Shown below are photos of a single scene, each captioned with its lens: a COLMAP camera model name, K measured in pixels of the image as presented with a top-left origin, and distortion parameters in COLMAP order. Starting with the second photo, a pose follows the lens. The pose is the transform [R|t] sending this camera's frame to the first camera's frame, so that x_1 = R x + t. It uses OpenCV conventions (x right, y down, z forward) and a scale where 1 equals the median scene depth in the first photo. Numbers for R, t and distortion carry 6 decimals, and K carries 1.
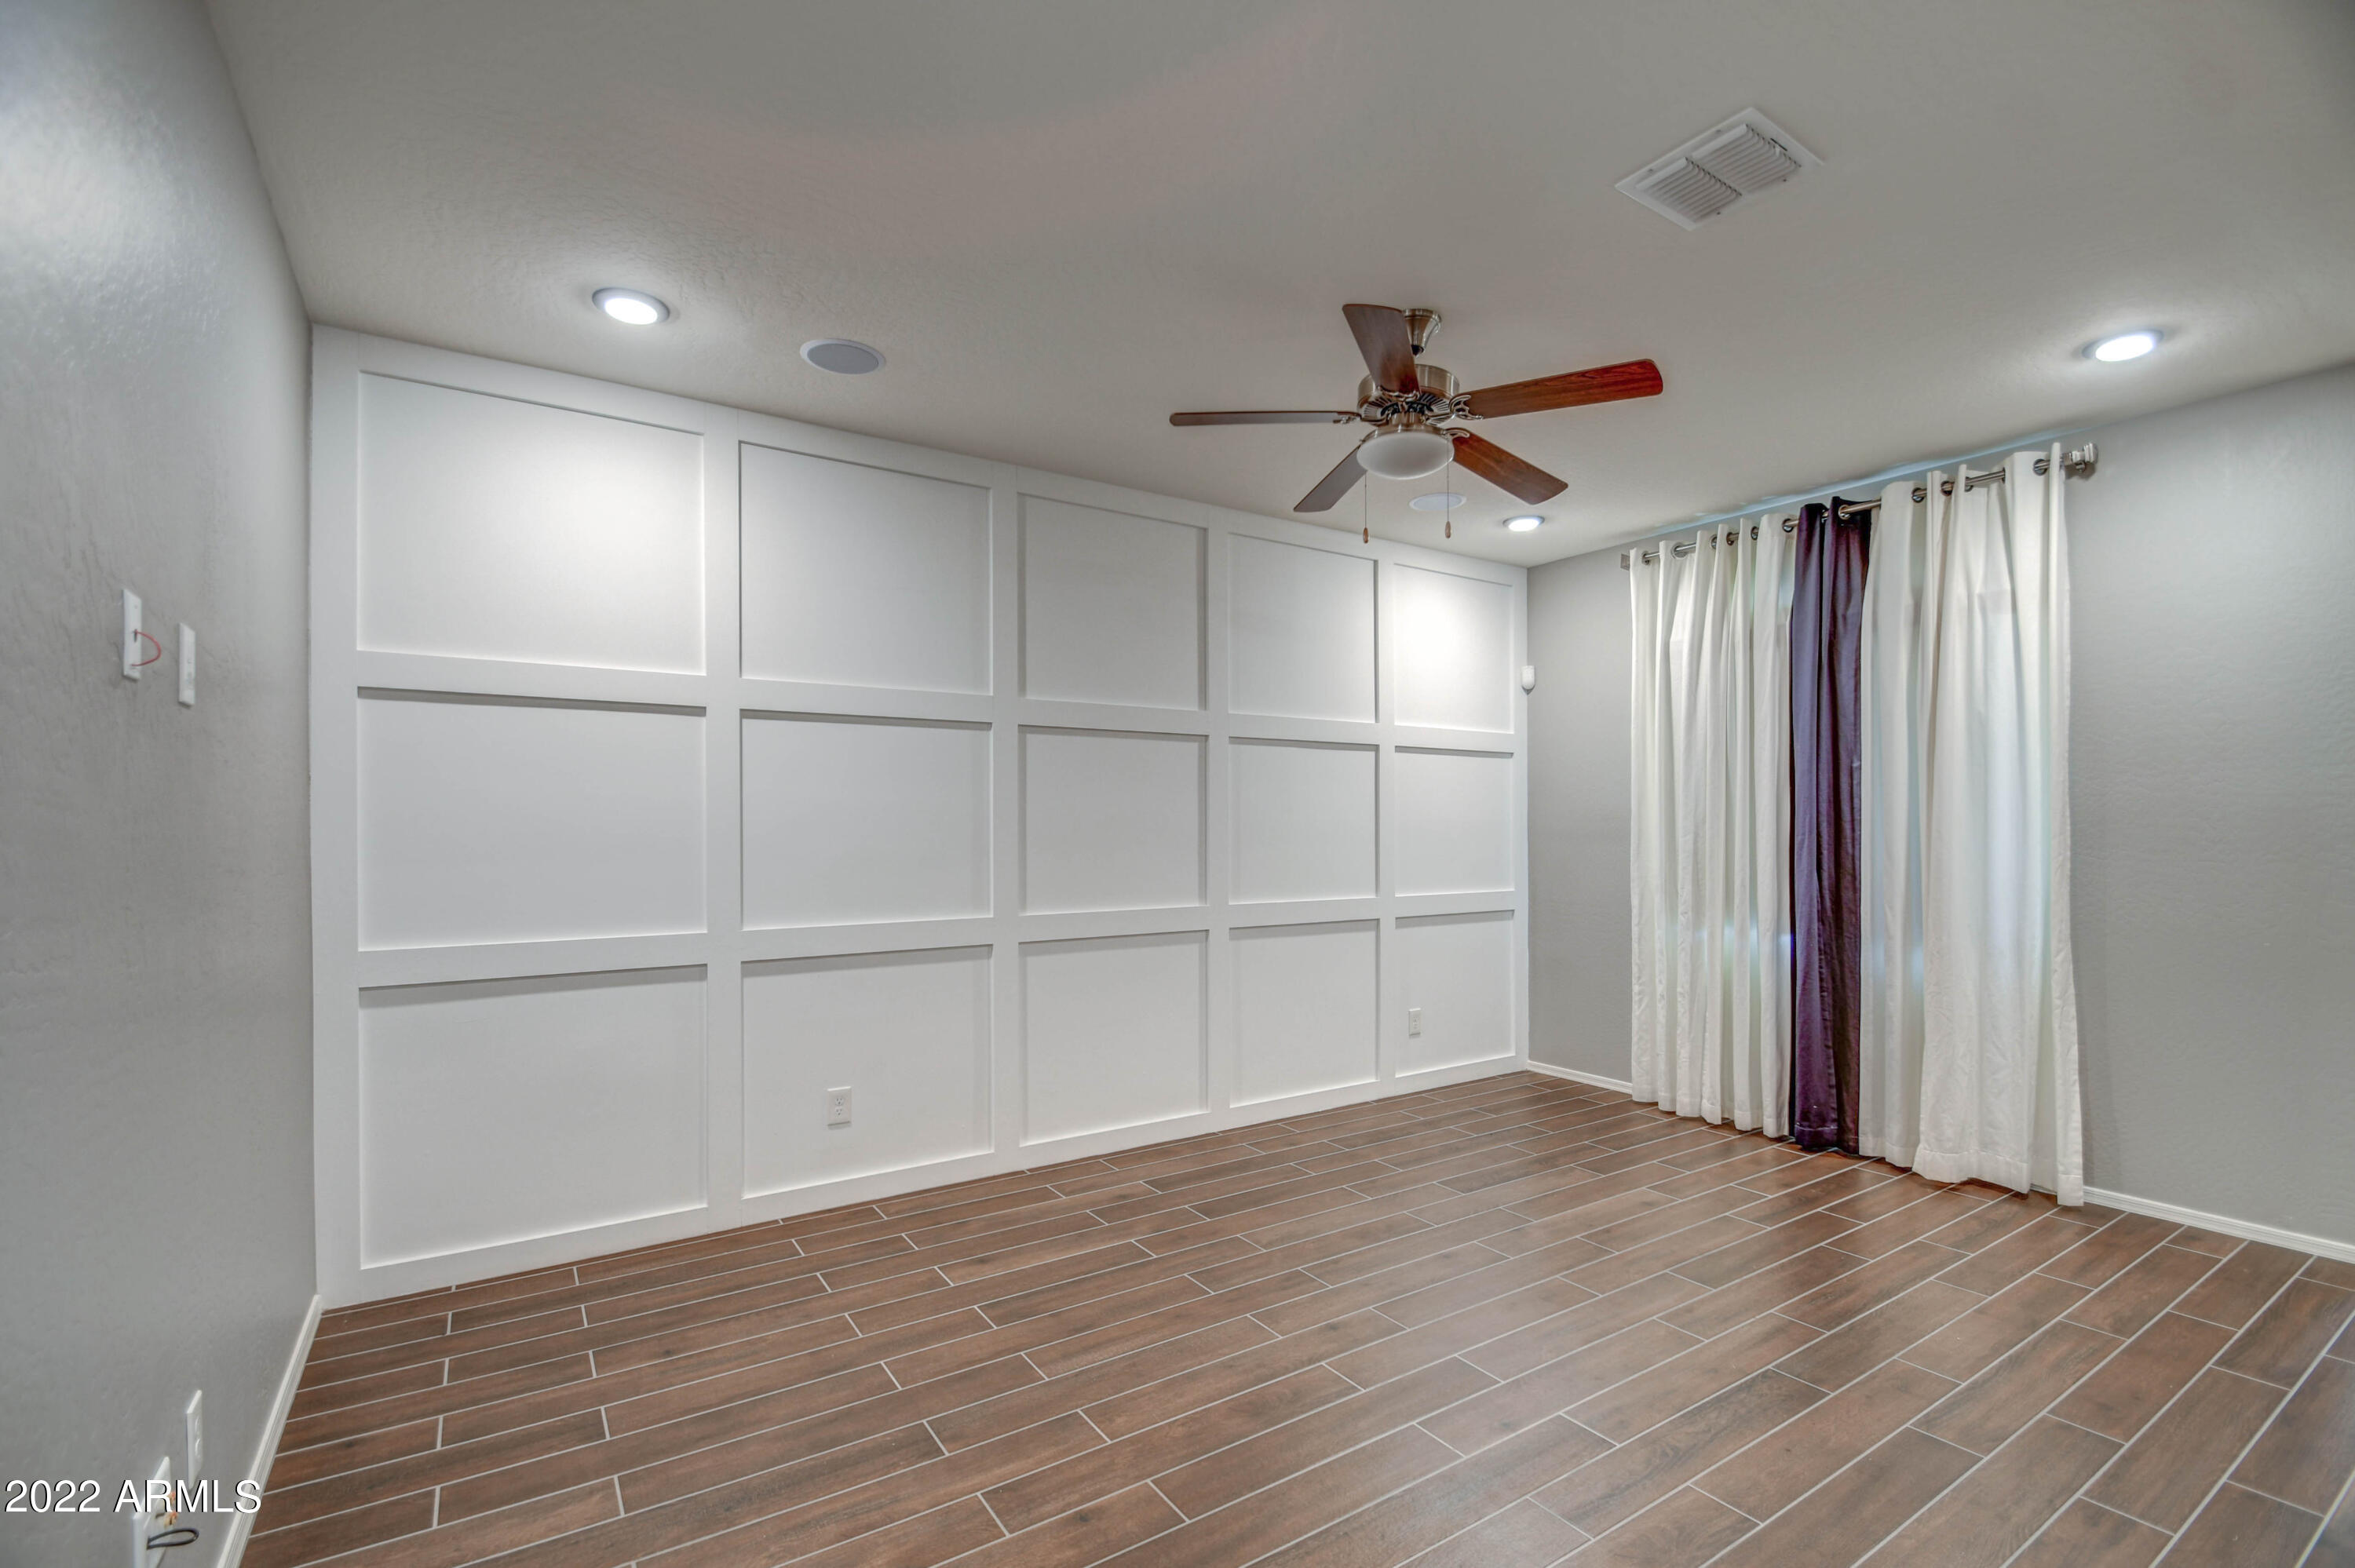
lens RADIAL K [[1034.9, 0, 1172.8], [0, 1034.9, 827.2], [0, 0, 1]] dist [0.010500, -0.011904]
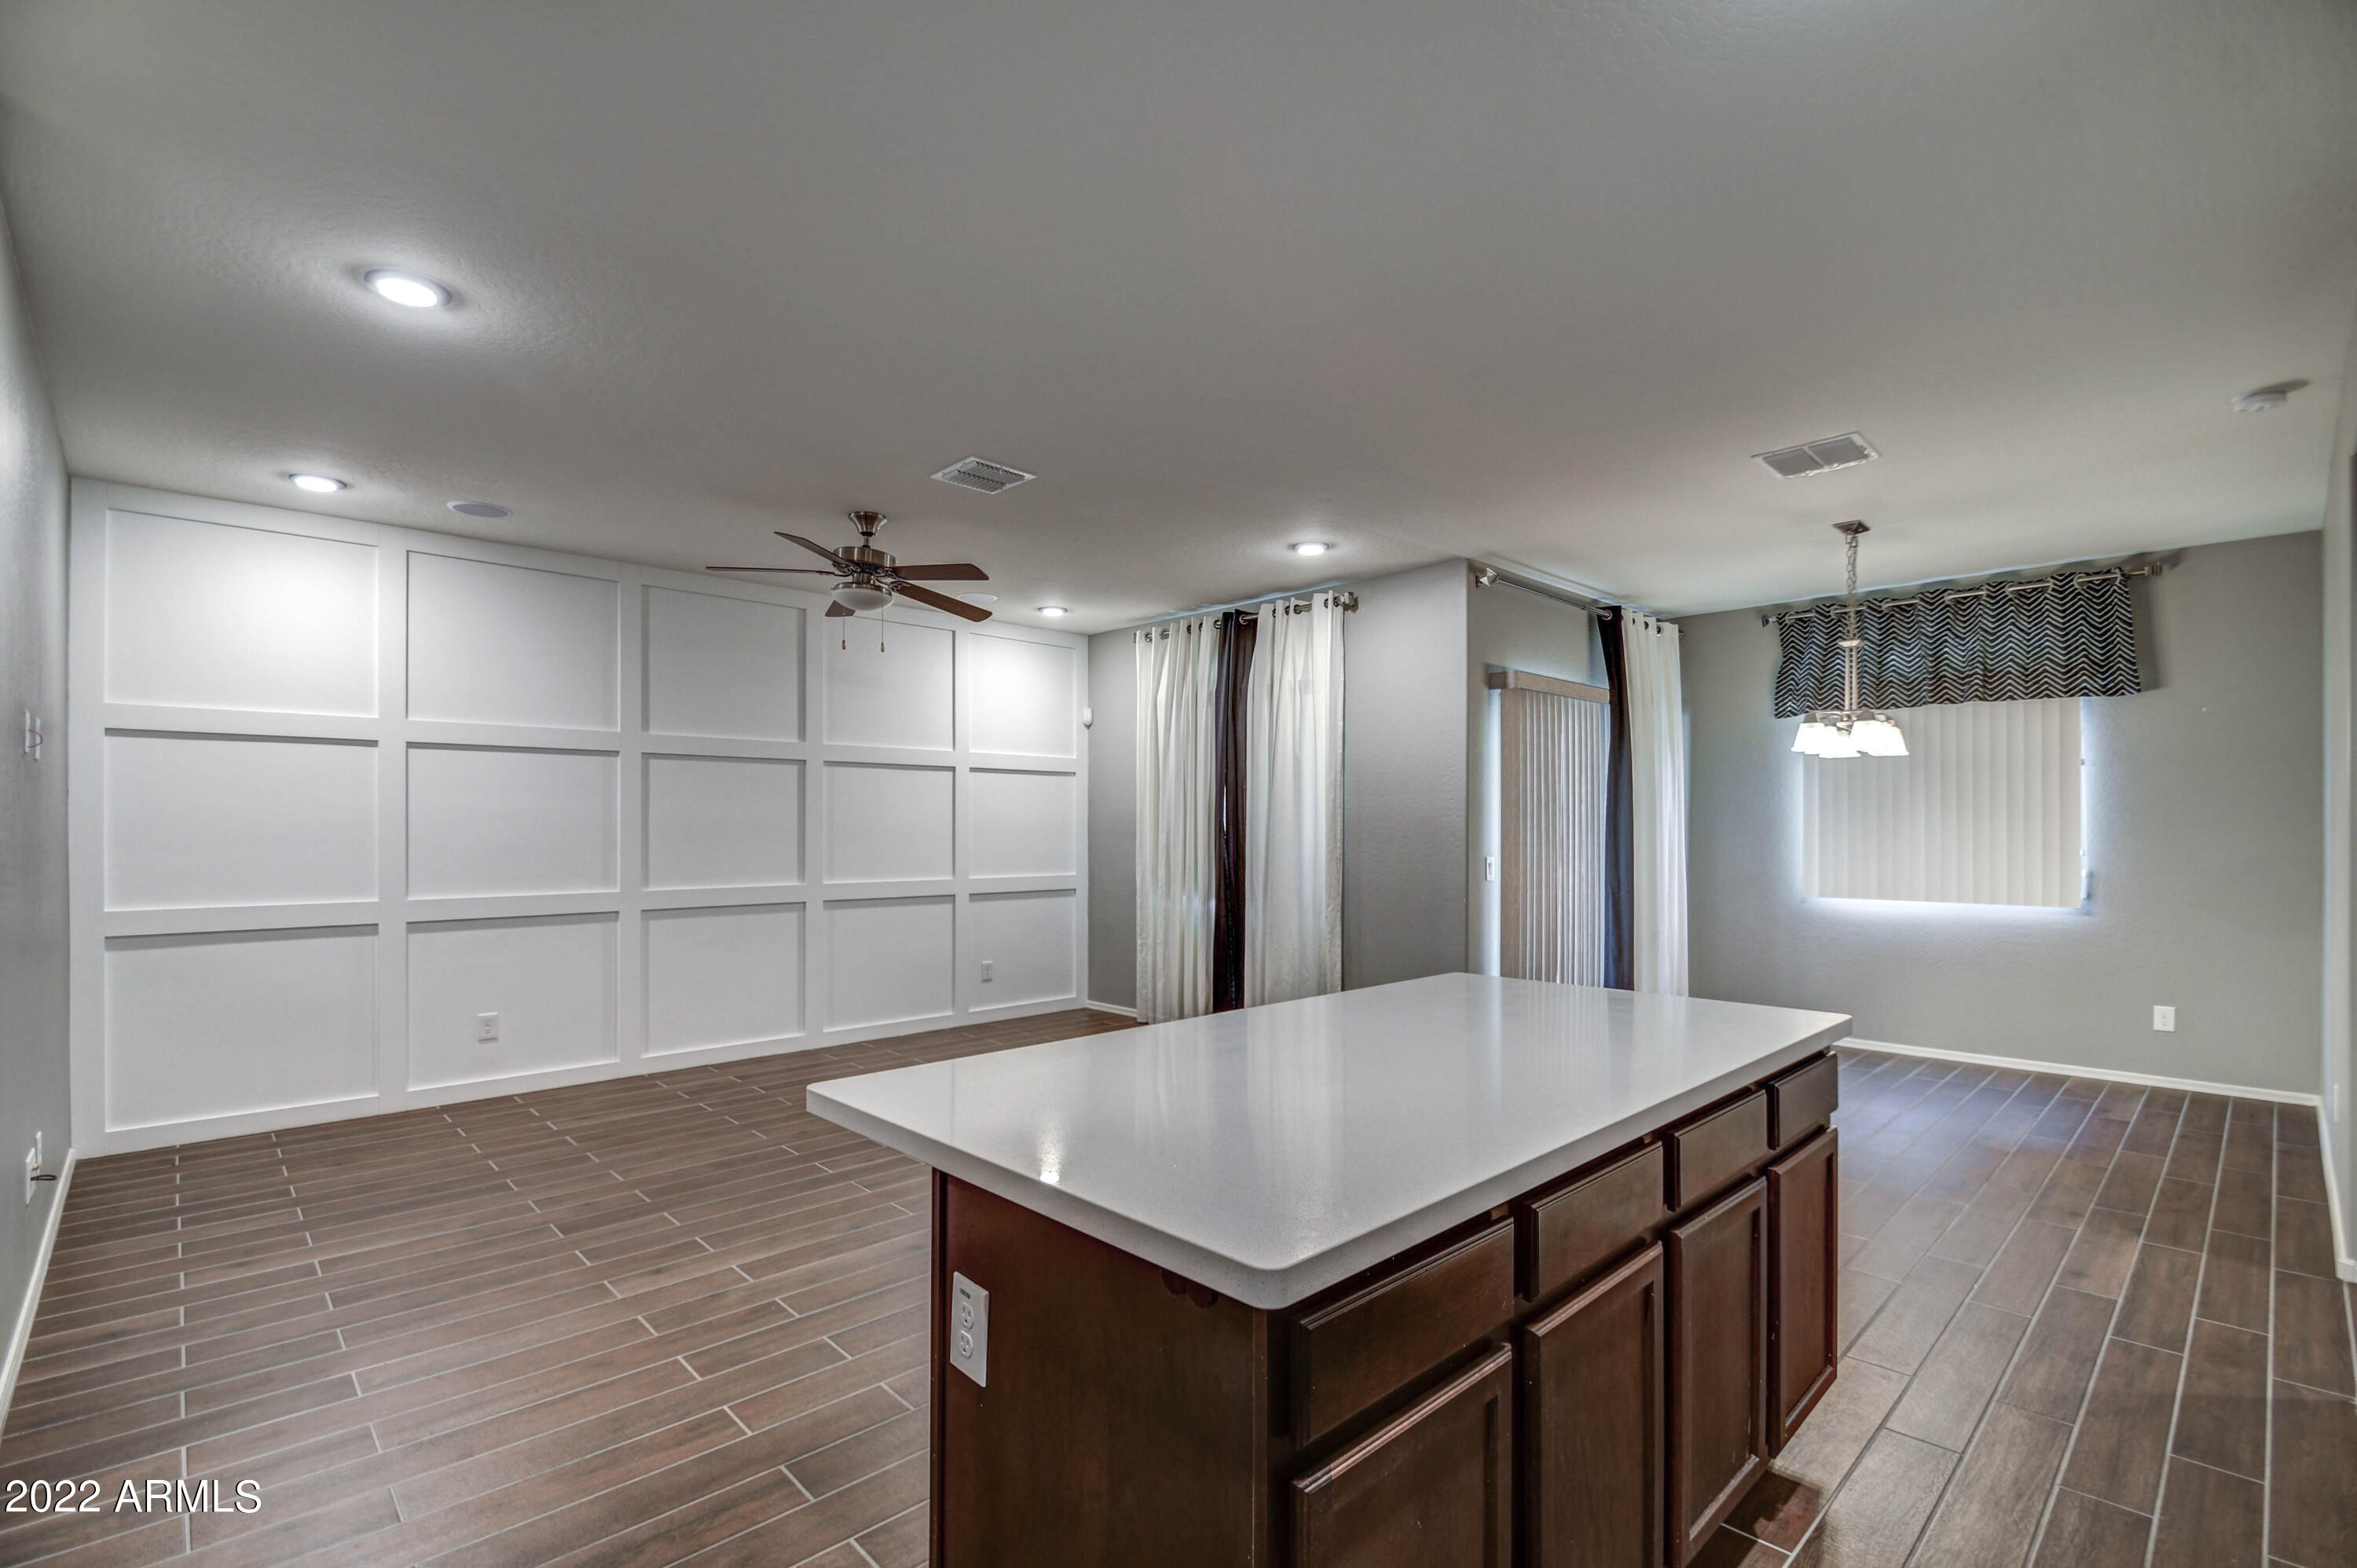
lens RADIAL K [[1035.9, 0, 1177.6], [0, 1035.9, 824.6], [0, 0, 1]] dist [0.010500, -0.011904]
pose [[0.980966, 0.003416, 0.194149, 0.286918], [-0.003079, 0.999993, -0.002035, -0.002179], [-0.194154, 0.001399, 0.980970, -0.501804]]
